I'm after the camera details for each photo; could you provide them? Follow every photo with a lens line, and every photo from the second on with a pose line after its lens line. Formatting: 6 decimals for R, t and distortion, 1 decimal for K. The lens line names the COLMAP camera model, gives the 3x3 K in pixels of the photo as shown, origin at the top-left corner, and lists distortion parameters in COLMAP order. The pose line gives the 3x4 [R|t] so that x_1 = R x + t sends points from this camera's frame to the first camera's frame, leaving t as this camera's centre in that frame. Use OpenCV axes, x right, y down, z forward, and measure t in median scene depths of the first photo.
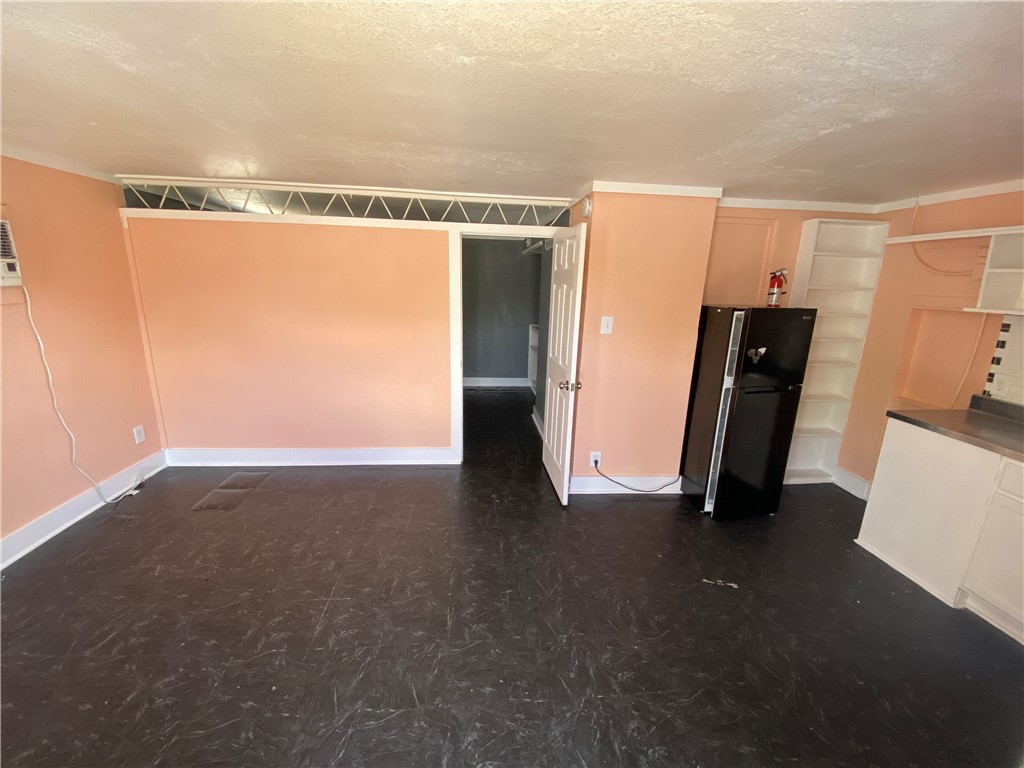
lens RADIAL K [[411.2, 0, 504.7], [0, 411.2, 383.3], [0, 0, 1]] dist [0.037124, -0.026018]
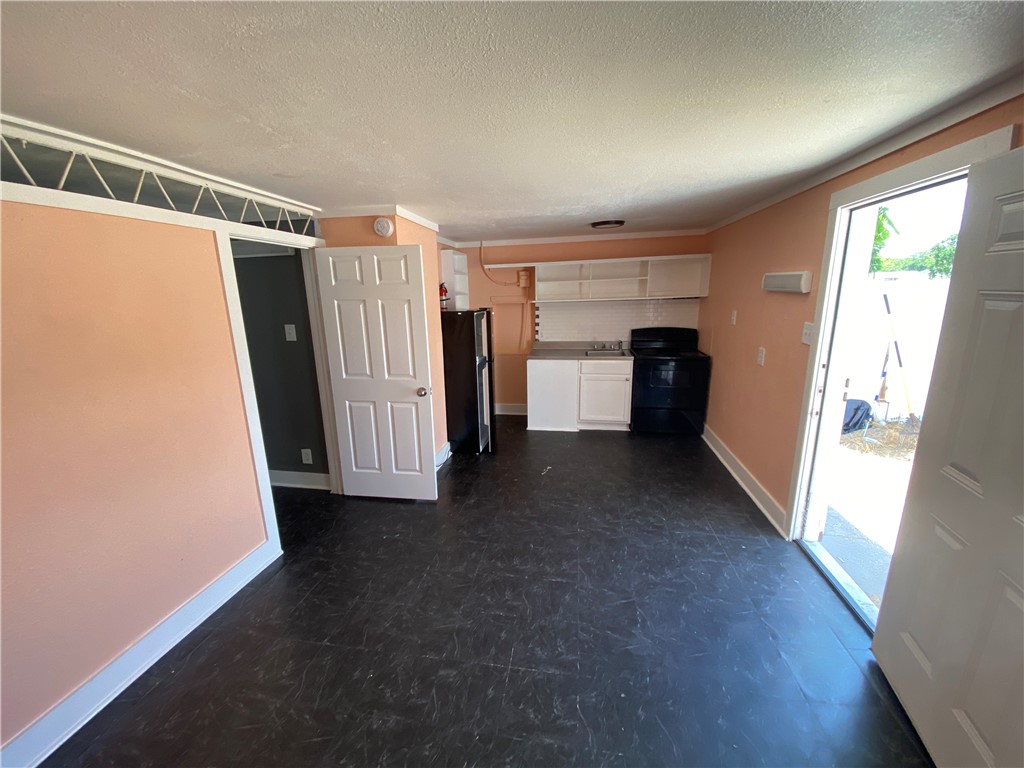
lens RADIAL K [[411.2, 0, 504.7], [0, 411.2, 383.3], [0, 0, 1]] dist [0.037124, -0.026018]
pose [[0.272192, -0.241293, 0.931498, -0.953332], [0.250746, 0.952390, 0.173434, -0.179677], [-0.928998, 0.186362, 0.319736, 0.535014]]
